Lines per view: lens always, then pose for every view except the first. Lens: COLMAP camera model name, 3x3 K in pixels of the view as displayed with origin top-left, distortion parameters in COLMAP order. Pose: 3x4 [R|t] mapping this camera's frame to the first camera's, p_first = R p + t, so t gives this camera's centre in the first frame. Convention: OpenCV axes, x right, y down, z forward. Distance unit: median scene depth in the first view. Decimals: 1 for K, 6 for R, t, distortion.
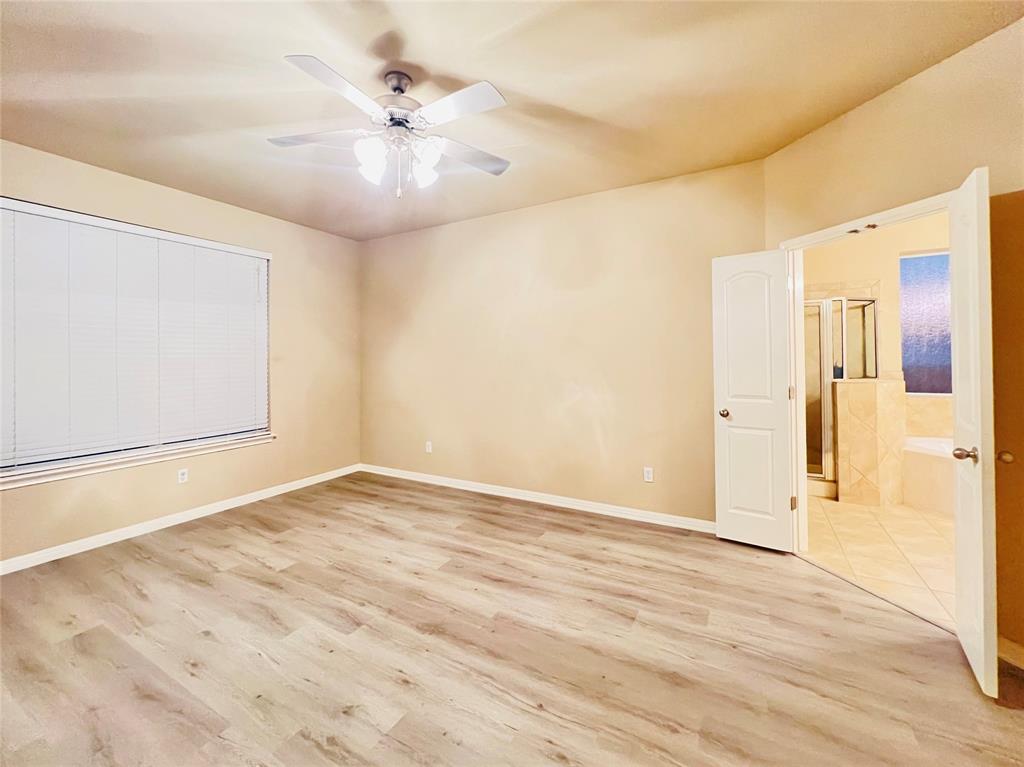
lens RADIAL K [[409.9, 0, 509.1], [0, 409.9, 355.6], [0, 0, 1]] dist [-0.004242, 0.000761]
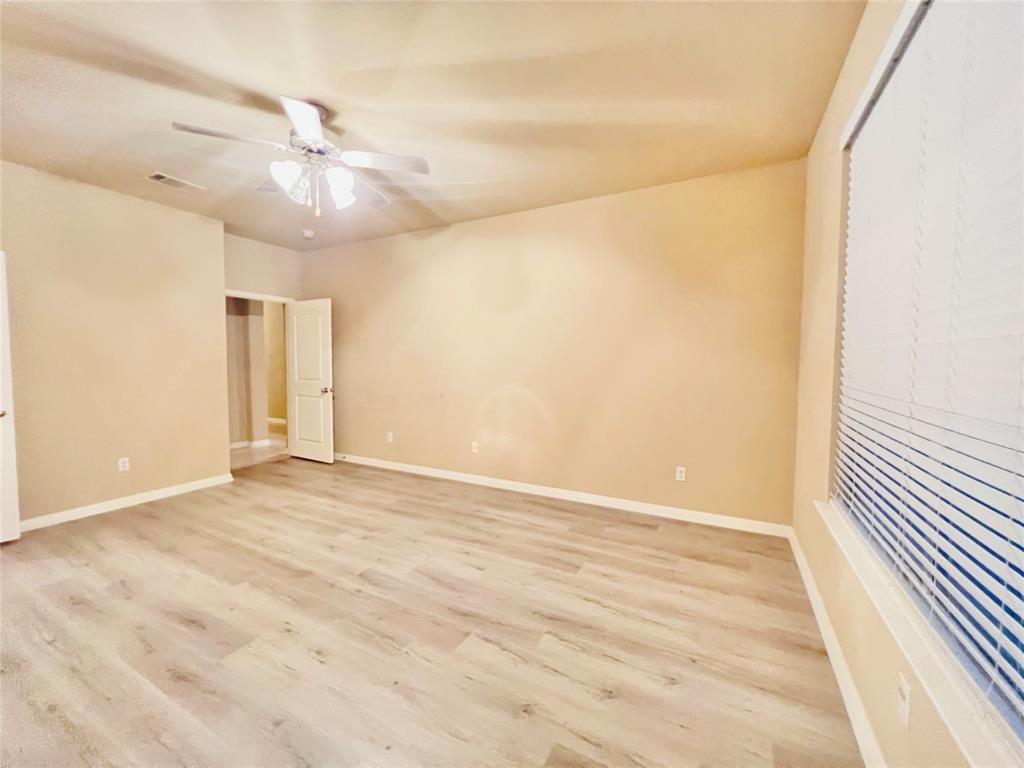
lens RADIAL K [[409.9, 0, 512.6], [0, 409.9, 382.9], [0, 0, 1]] dist [-0.004242, 0.000761]
pose [[-0.999734, 0.003534, -0.022795, -0.749809], [0.002416, 0.998802, 0.048873, 0.031832], [0.022940, 0.048805, -0.998545, 2.078069]]
